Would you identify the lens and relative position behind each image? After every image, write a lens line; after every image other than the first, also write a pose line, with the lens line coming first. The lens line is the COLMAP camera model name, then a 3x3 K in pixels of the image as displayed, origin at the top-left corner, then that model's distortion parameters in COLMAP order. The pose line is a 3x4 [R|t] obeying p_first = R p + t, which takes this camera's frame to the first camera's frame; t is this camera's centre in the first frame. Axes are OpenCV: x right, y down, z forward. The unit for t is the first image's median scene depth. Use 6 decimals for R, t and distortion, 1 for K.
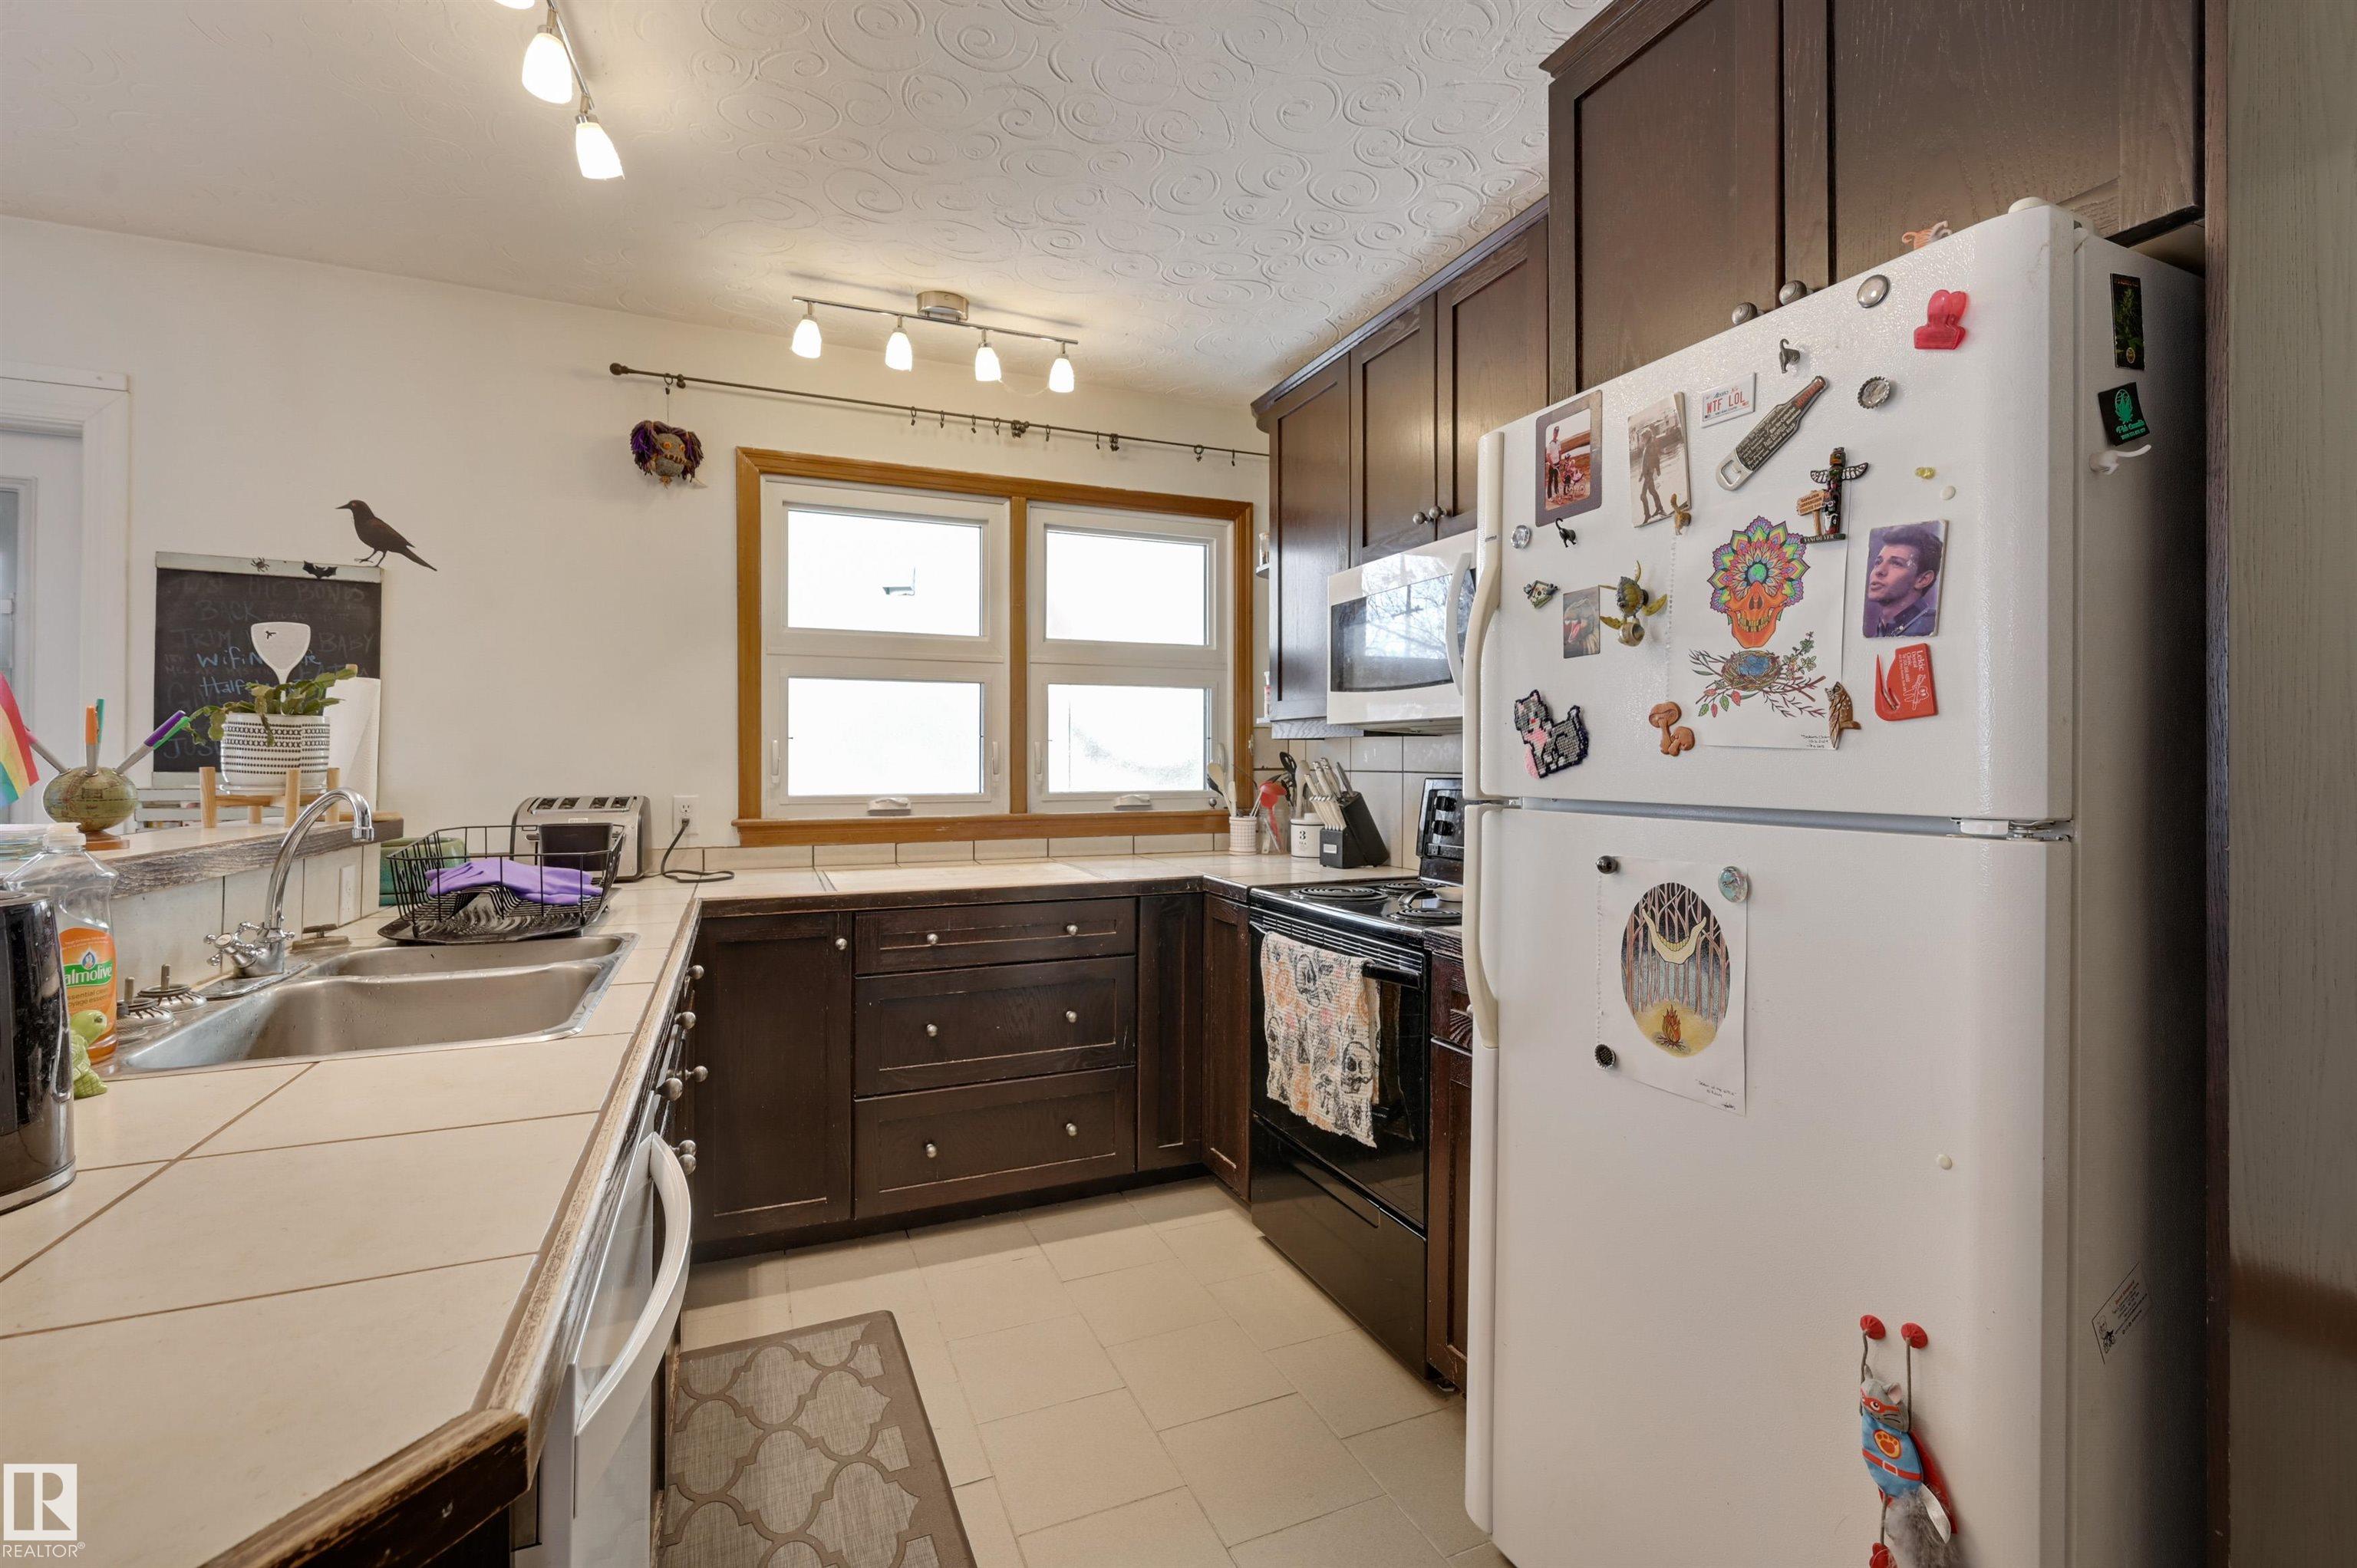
lens RADIAL K [[1026.2, 0, 1170.3], [0, 1026.2, 750.7], [0, 0, 1]] dist [-0.008515, 0.004816]
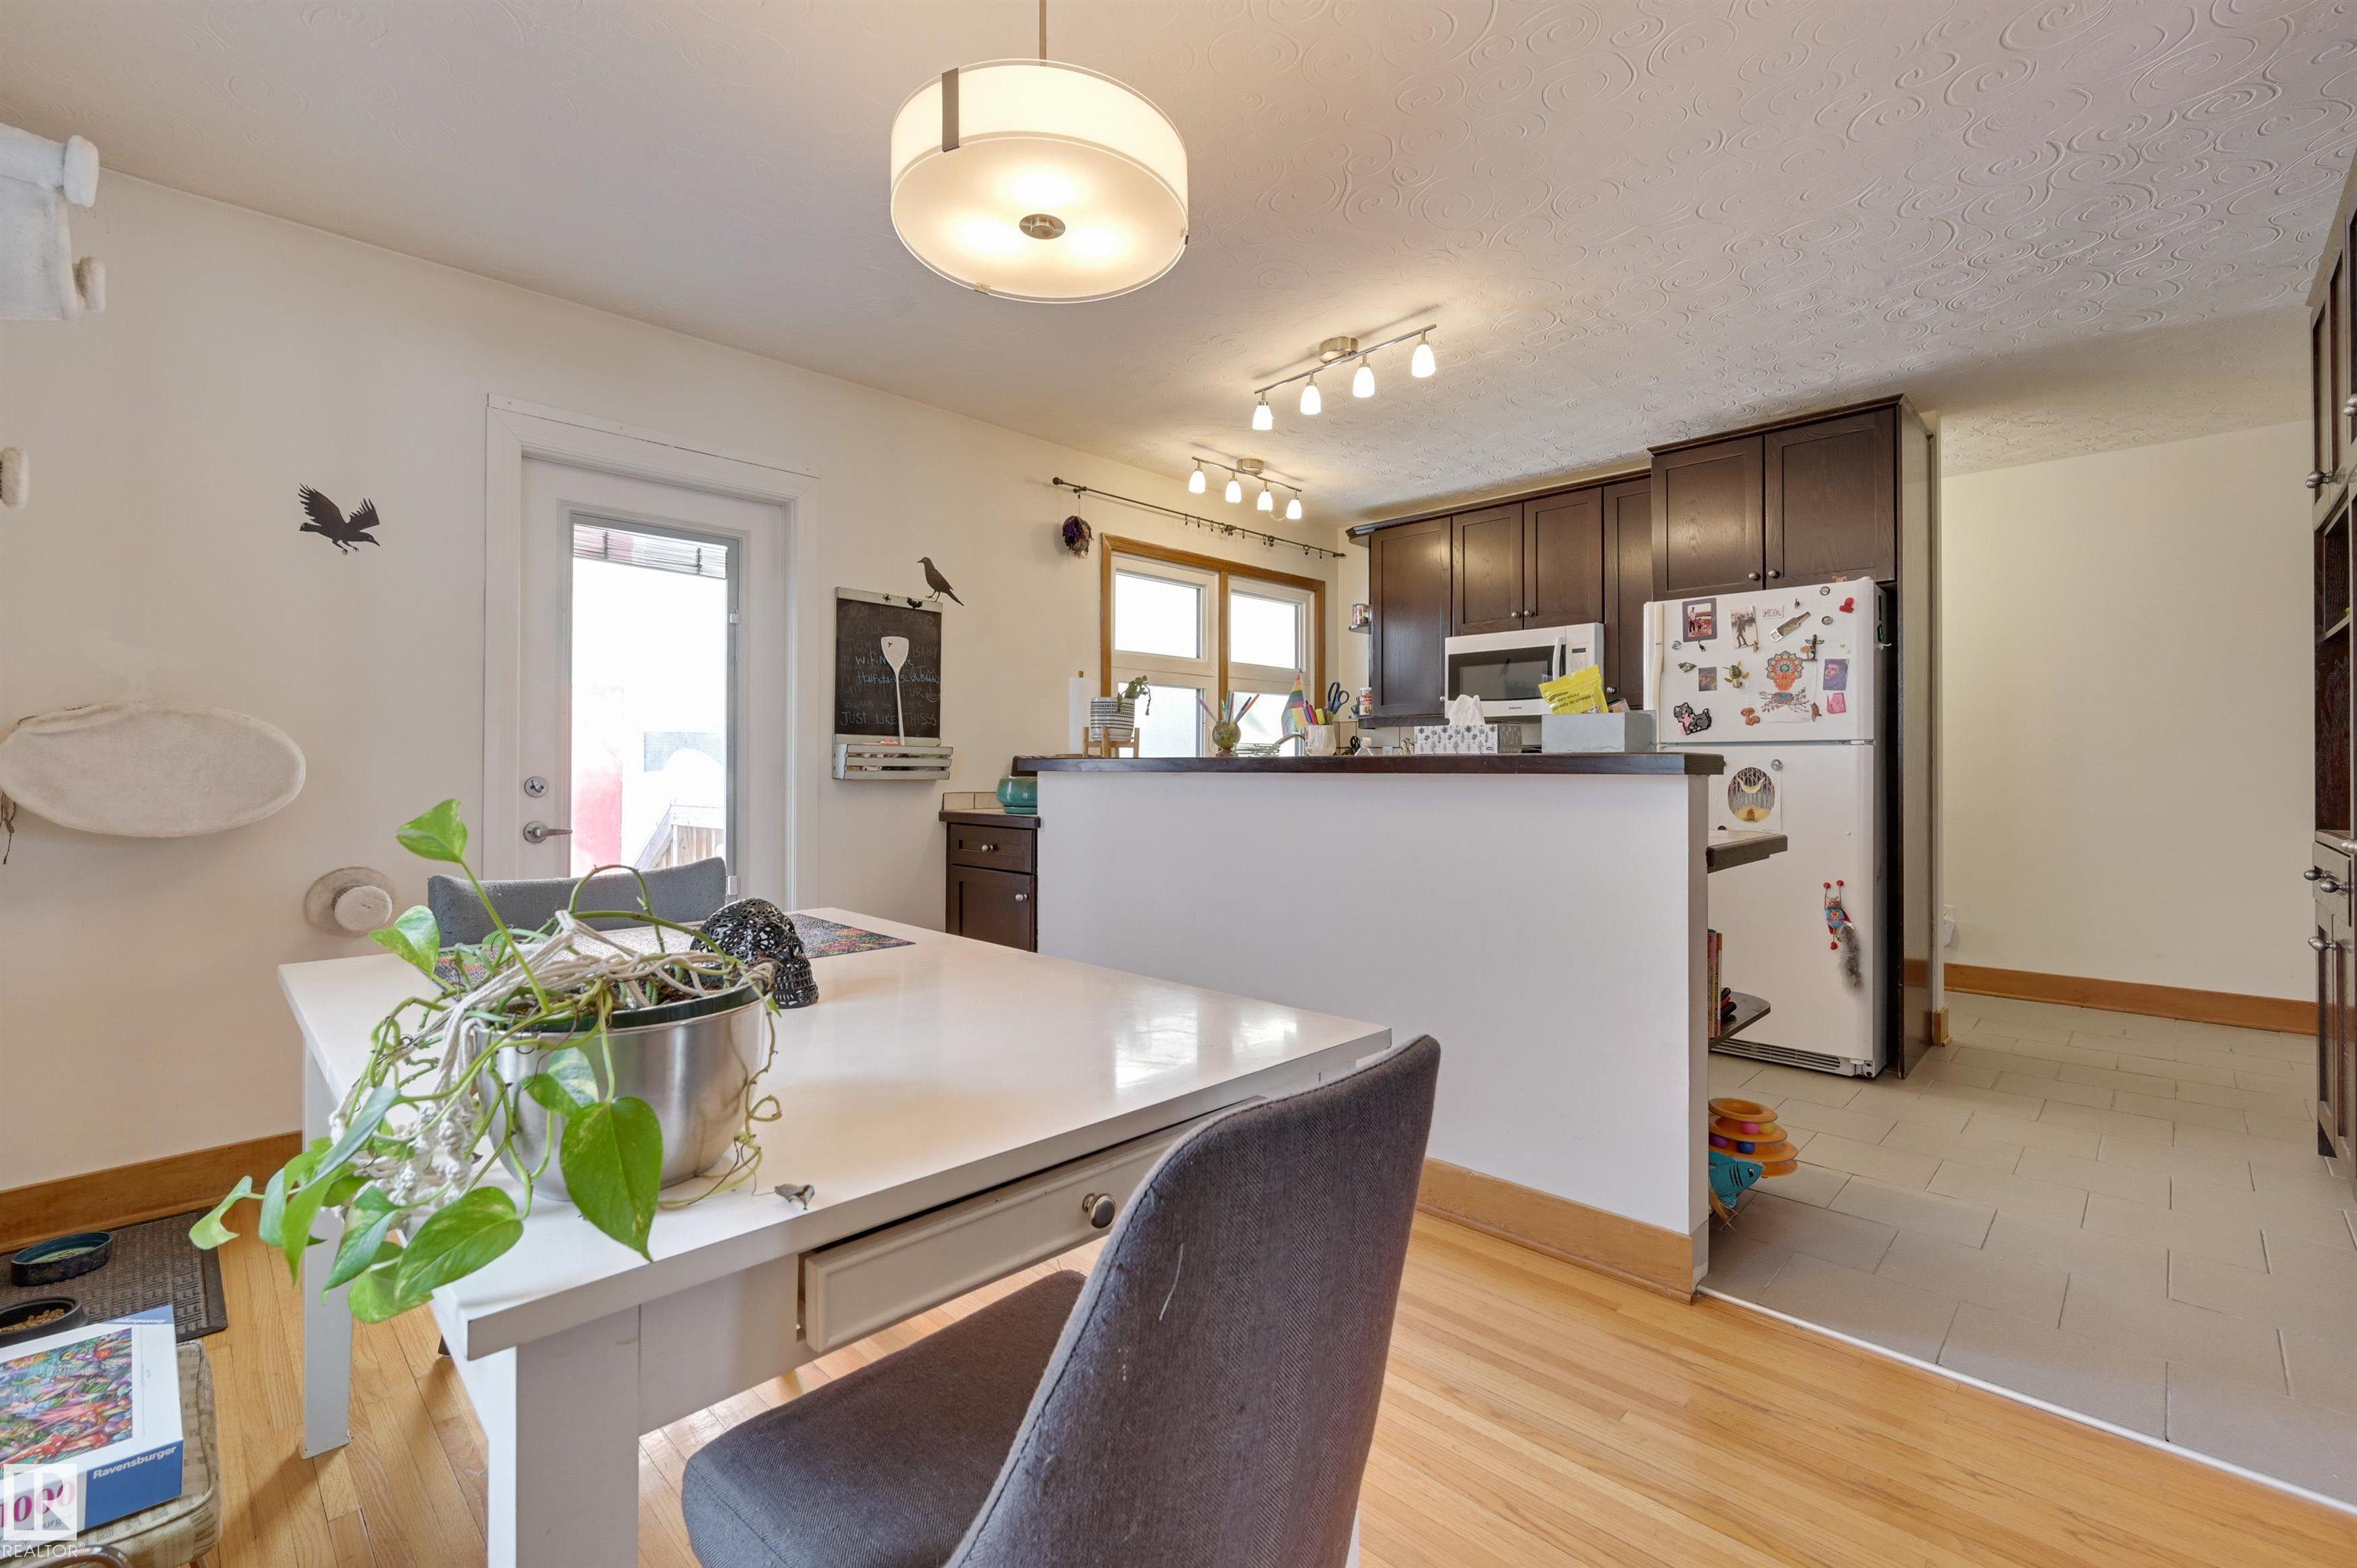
lens RADIAL K [[977.6, 0, 1197.7], [0, 977.6, 738.8], [0, 0, 1]] dist [-0.001722, 0.004140]
pose [[0.927242, 0.010230, 0.374323, -0.984912], [-0.004216, 0.999849, -0.016881, 0.047279], [-0.374440, 0.014075, 0.927145, -0.499033]]
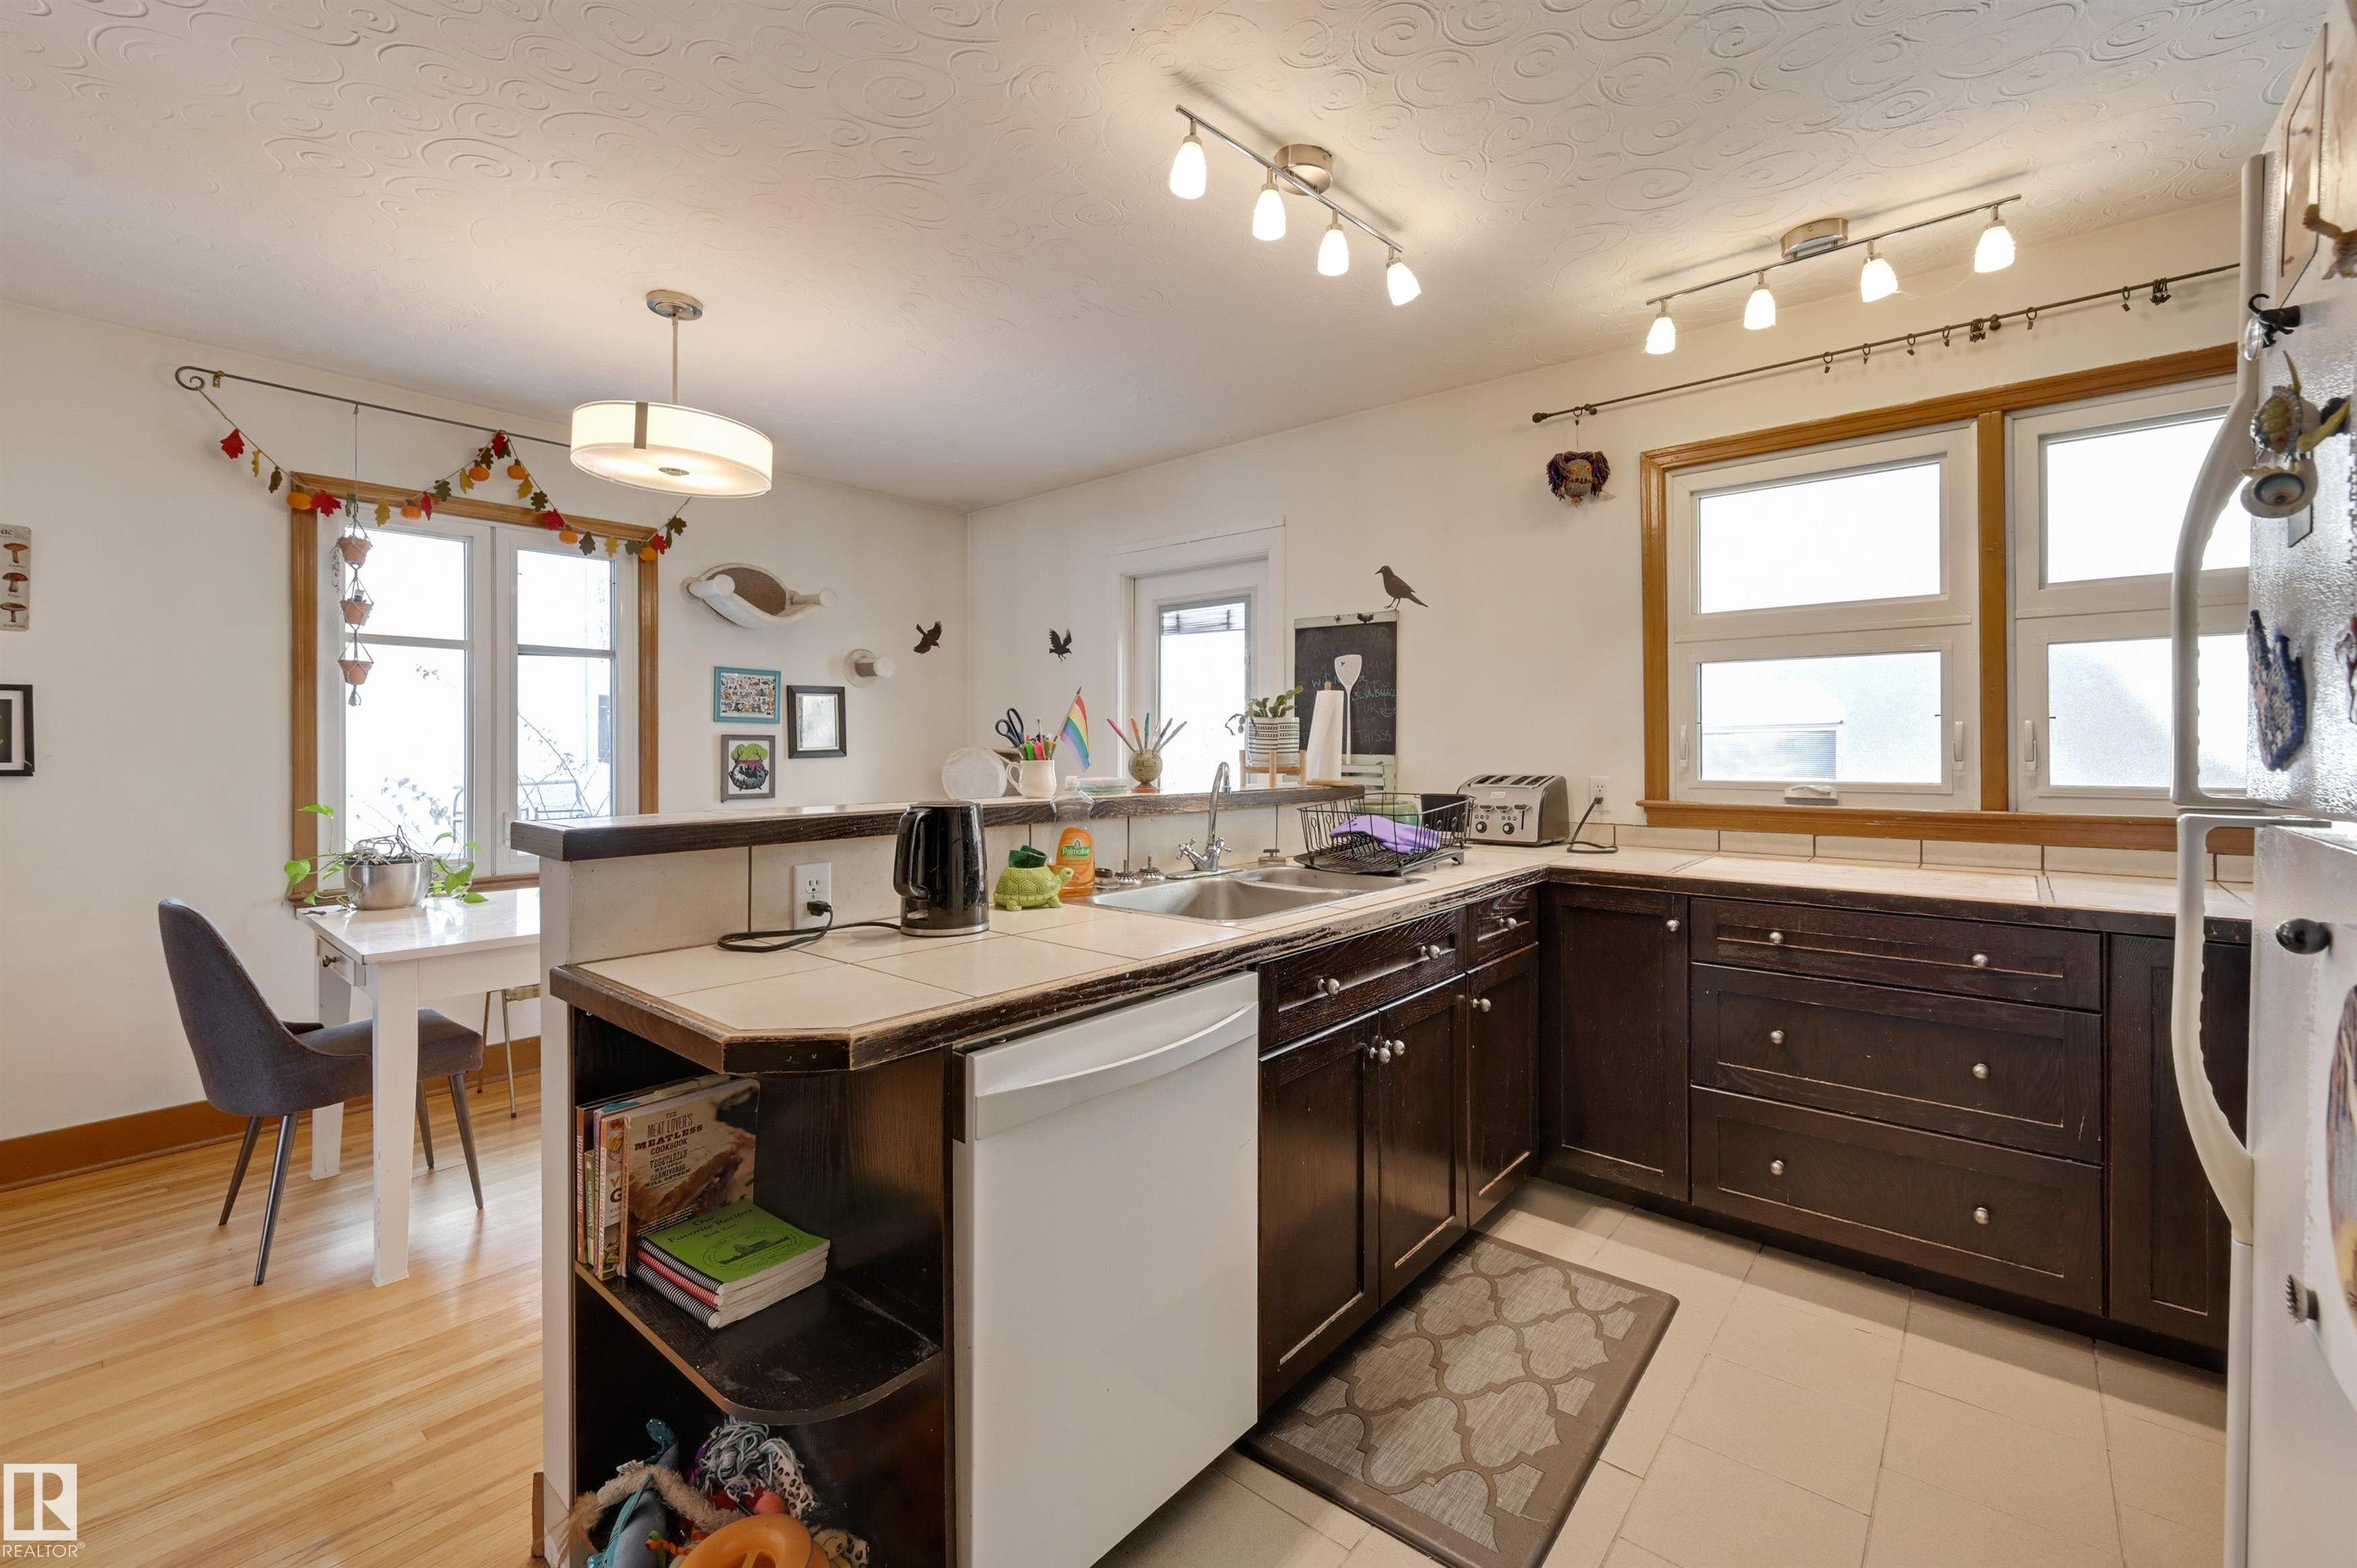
lens RADIAL K [[977.6, 0, 1197.7], [0, 977.6, 738.8], [0, 0, 1]] dist [-0.001722, 0.004140]
pose [[0.452238, -0.008828, -0.891854, 0.322647], [0.010230, 0.999937, -0.004710, 0.003340], [0.891839, -0.006993, 0.452300, 0.140483]]
